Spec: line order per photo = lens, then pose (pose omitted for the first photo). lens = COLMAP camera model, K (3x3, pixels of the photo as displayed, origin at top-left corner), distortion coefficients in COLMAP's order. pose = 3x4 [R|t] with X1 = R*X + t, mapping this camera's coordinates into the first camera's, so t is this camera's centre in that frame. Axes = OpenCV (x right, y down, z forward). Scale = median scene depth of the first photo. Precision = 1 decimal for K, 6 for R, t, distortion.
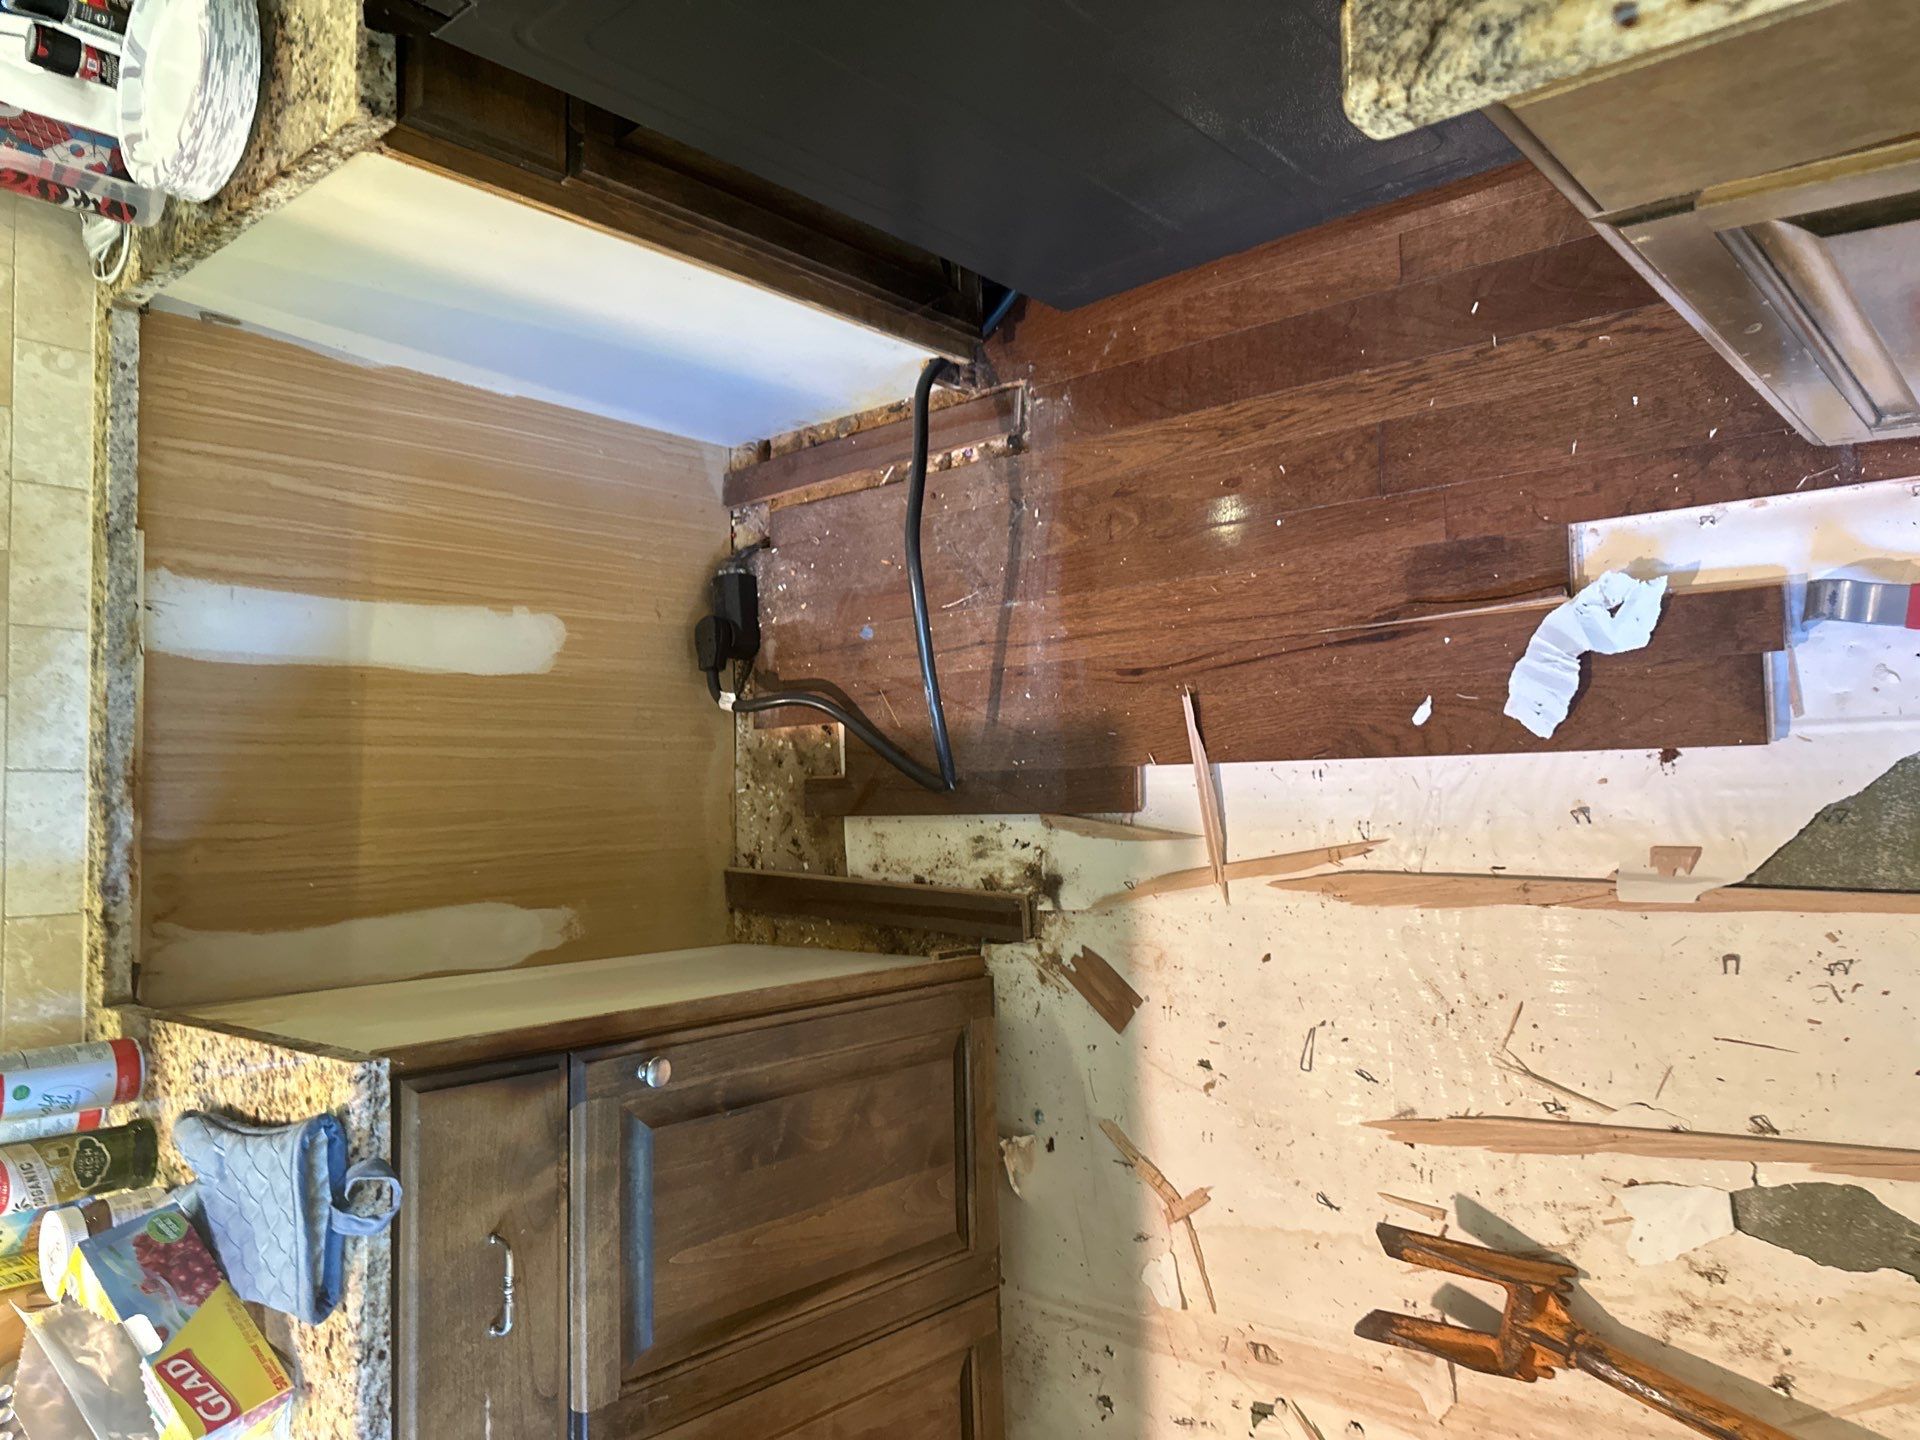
lens RADIAL K [[1360.7, 0, 960.0], [0, 1360.7, 720.0], [0, 0, 1]] dist [0.098226, -0.125665]
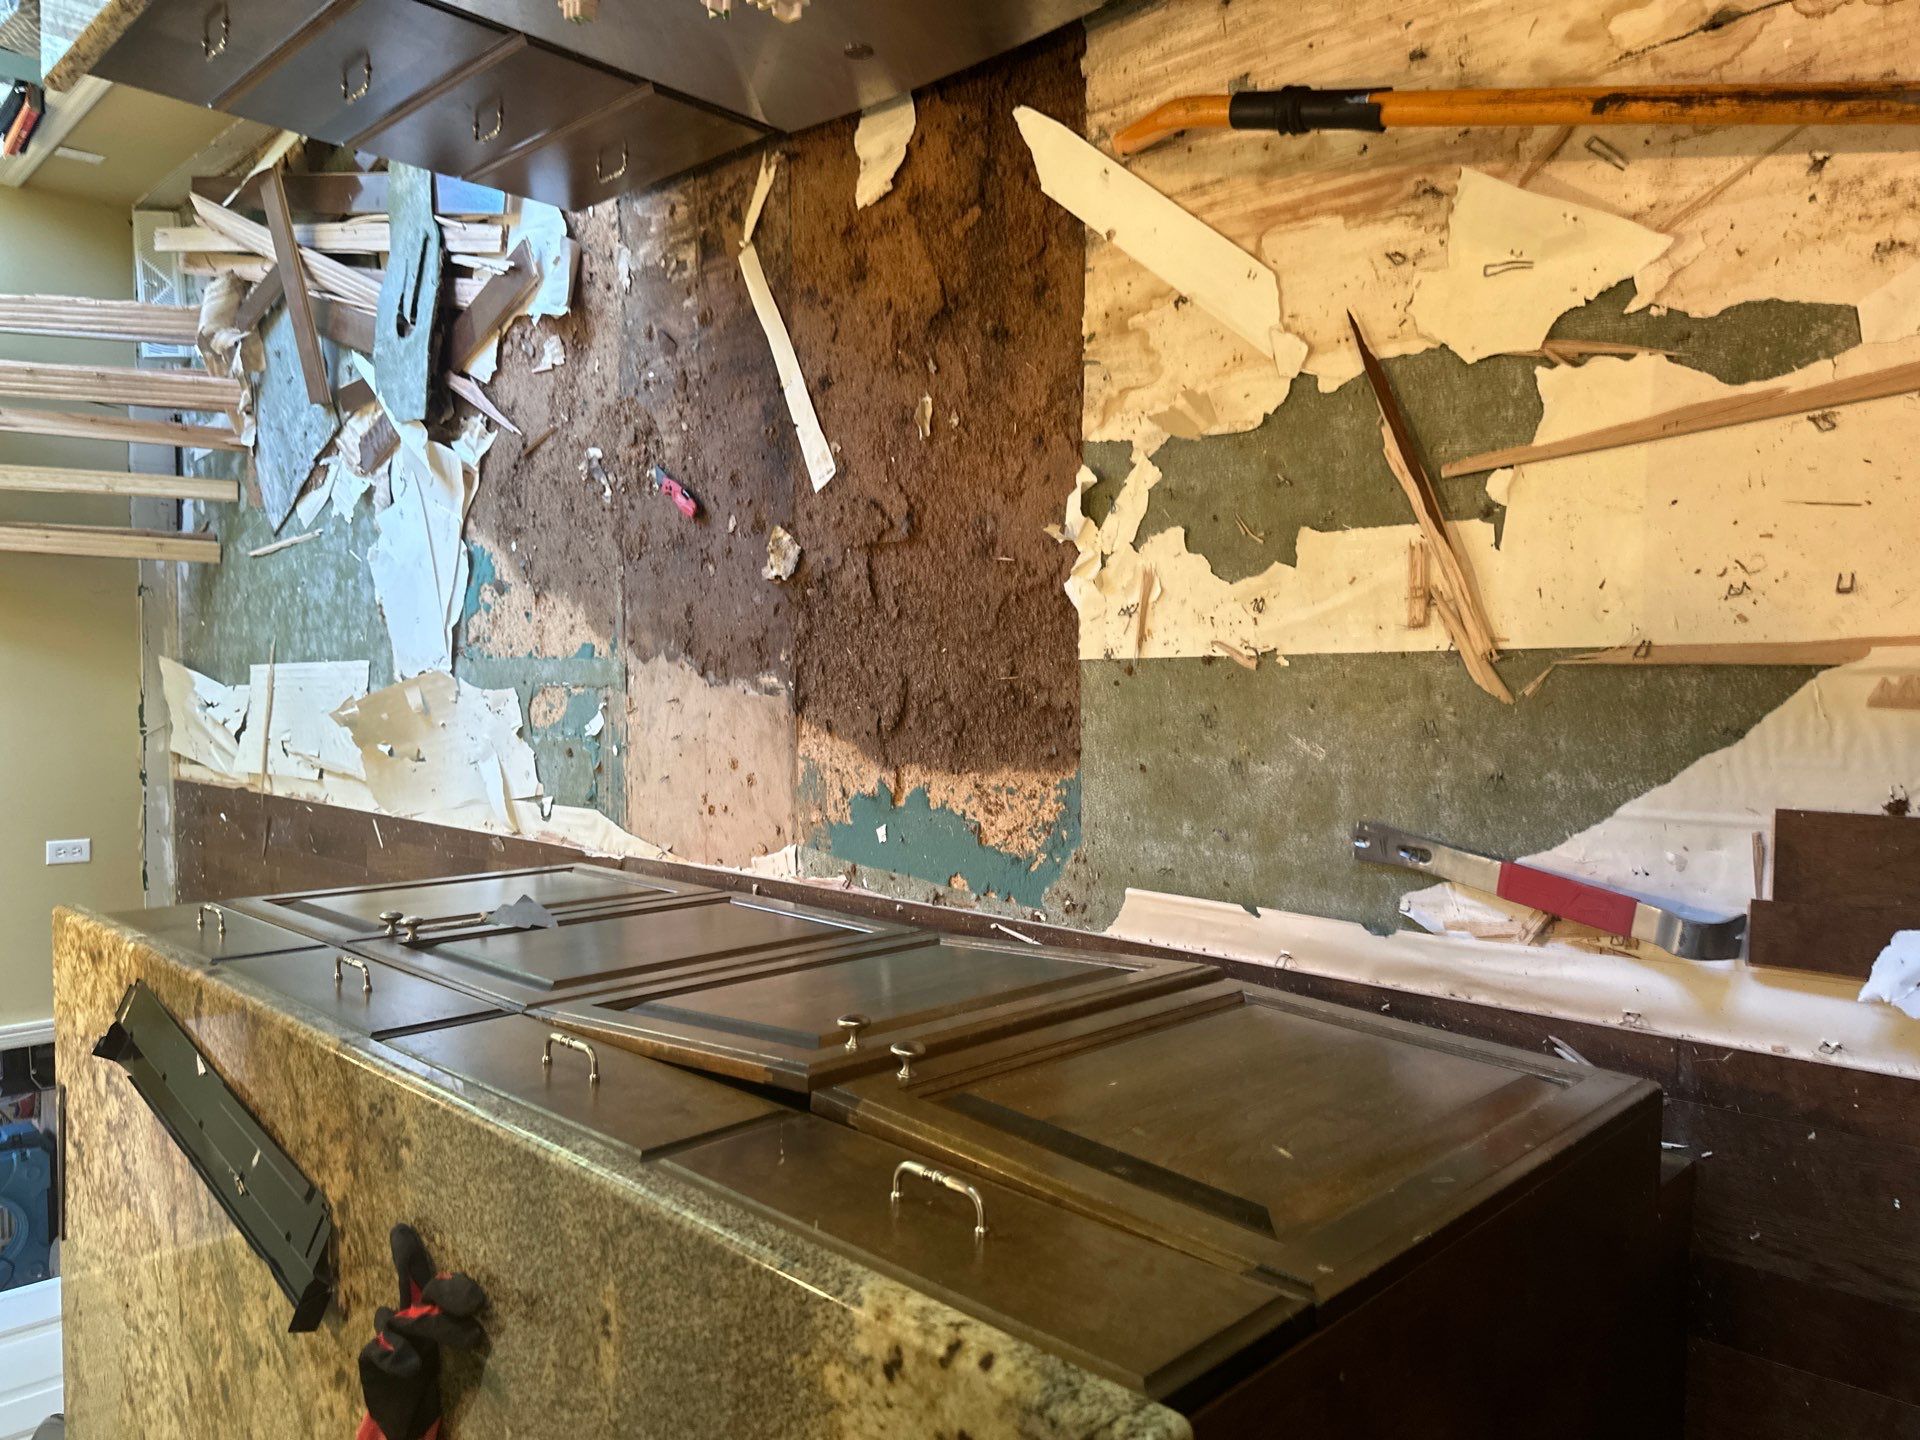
lens RADIAL K [[1360.7, 0, 960.0], [0, 1360.7, 720.0], [0, 0, 1]] dist [0.098226, -0.125665]
pose [[-0.033244, -0.053698, 0.998004, -0.391642], [0.060642, -0.996824, -0.051615, 0.096948], [0.997606, 0.058806, 0.036395, 0.371282]]
